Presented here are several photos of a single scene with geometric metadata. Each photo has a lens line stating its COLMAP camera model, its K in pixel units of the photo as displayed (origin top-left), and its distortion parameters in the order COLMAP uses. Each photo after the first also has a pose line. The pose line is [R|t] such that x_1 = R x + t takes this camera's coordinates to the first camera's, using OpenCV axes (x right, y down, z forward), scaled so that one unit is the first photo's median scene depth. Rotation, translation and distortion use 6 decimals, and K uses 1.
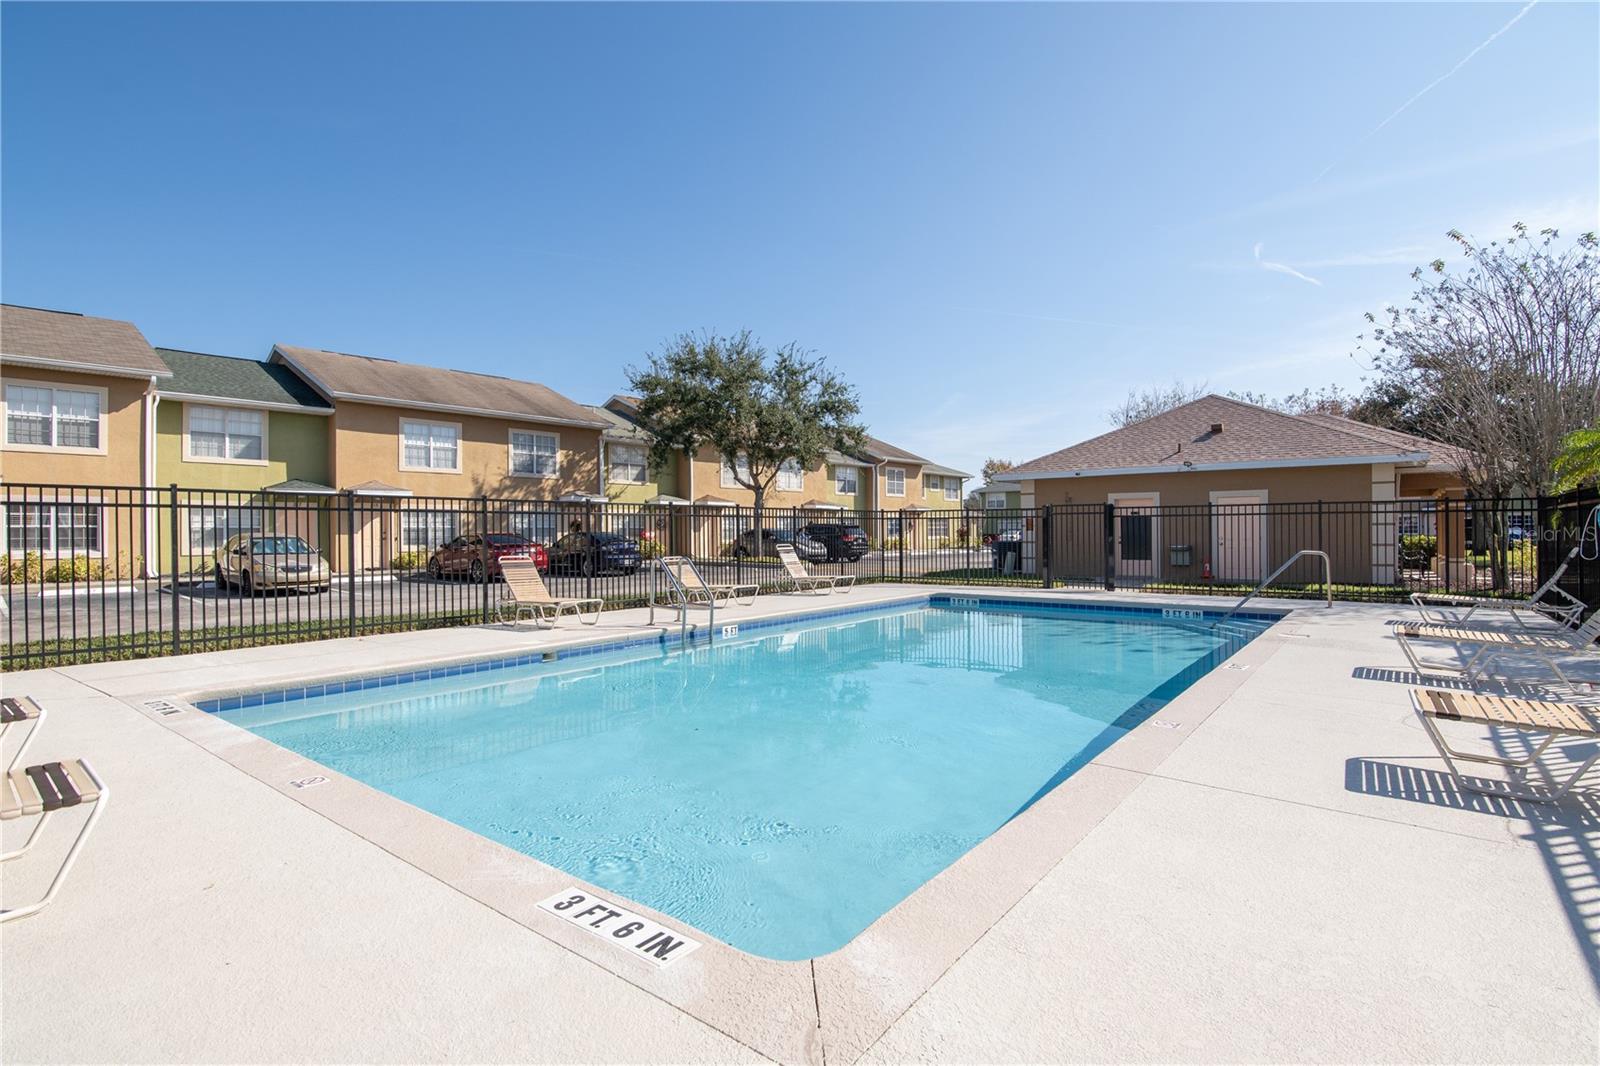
lens RADIAL K [[792.9, 0, 792.5], [0, 792.9, 539.0], [0, 0, 1]] dist [-0.001595, -0.000416]
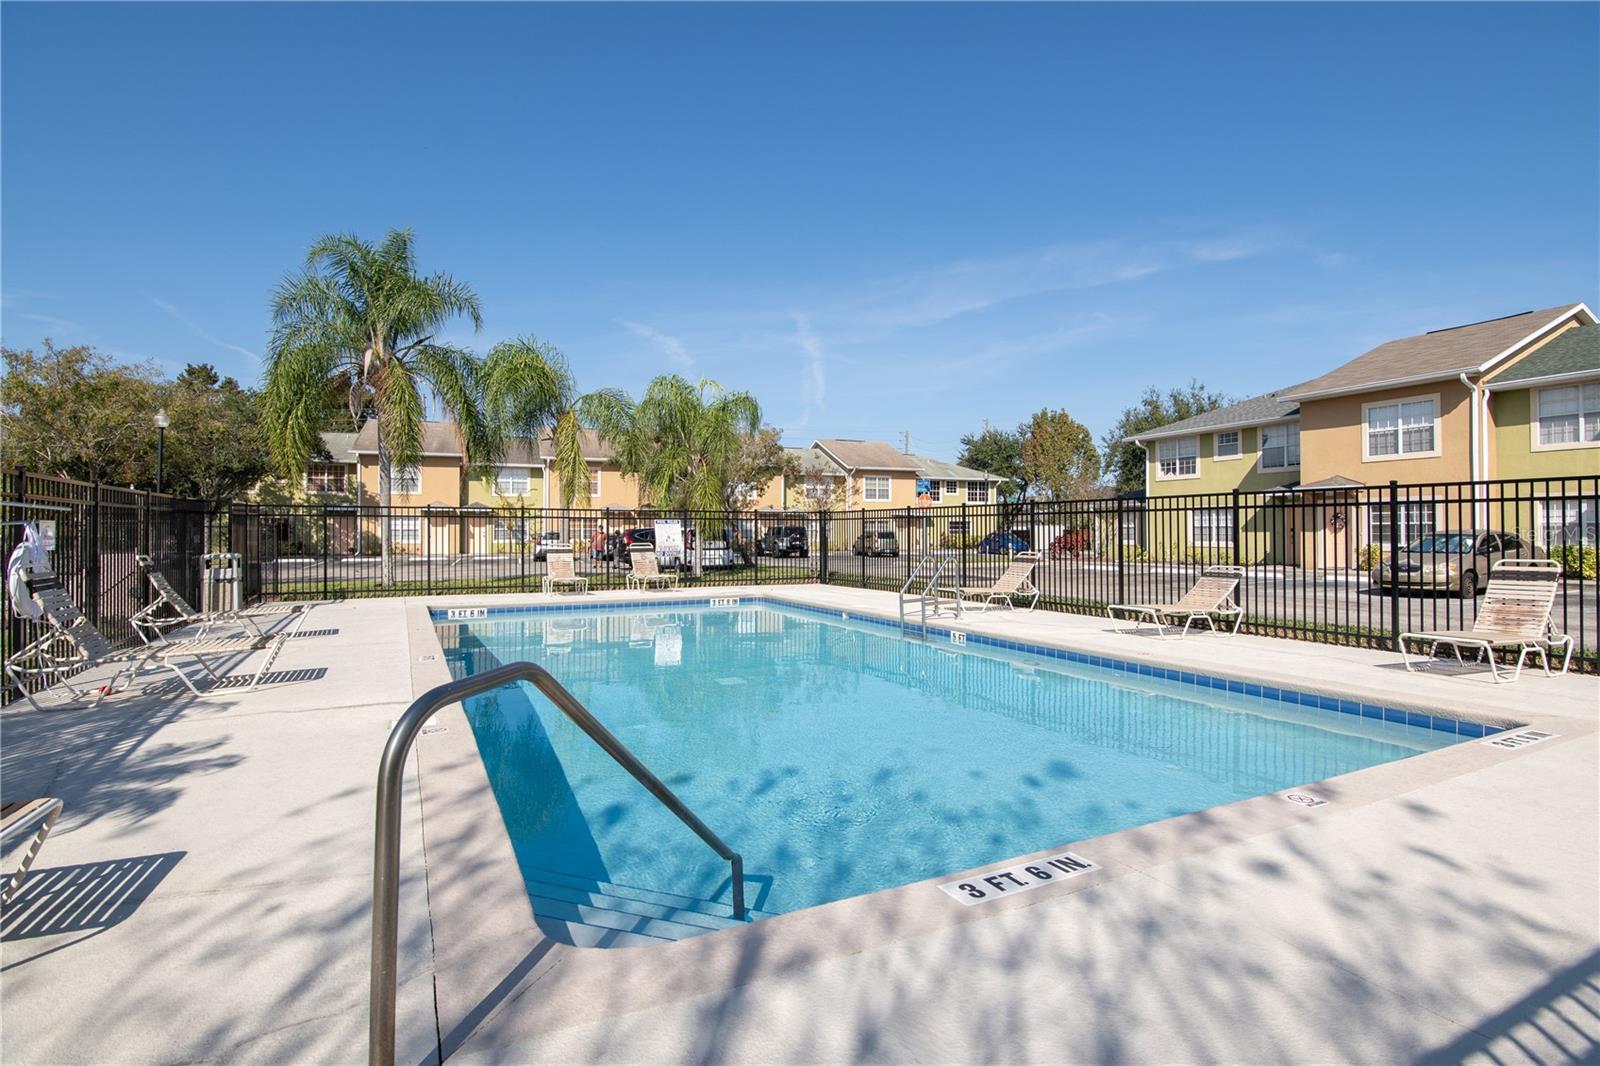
lens RADIAL K [[814.0, 0, 800.0], [0, 814.0, 533.0], [0, 0, 1]] dist [-0.077112, -0.000189]
pose [[-0.431589, 0.007826, -0.902036, 0.462491], [-0.001462, 0.999955, 0.009375, -0.008819], [0.902069, 0.005365, -0.431558, 0.664793]]
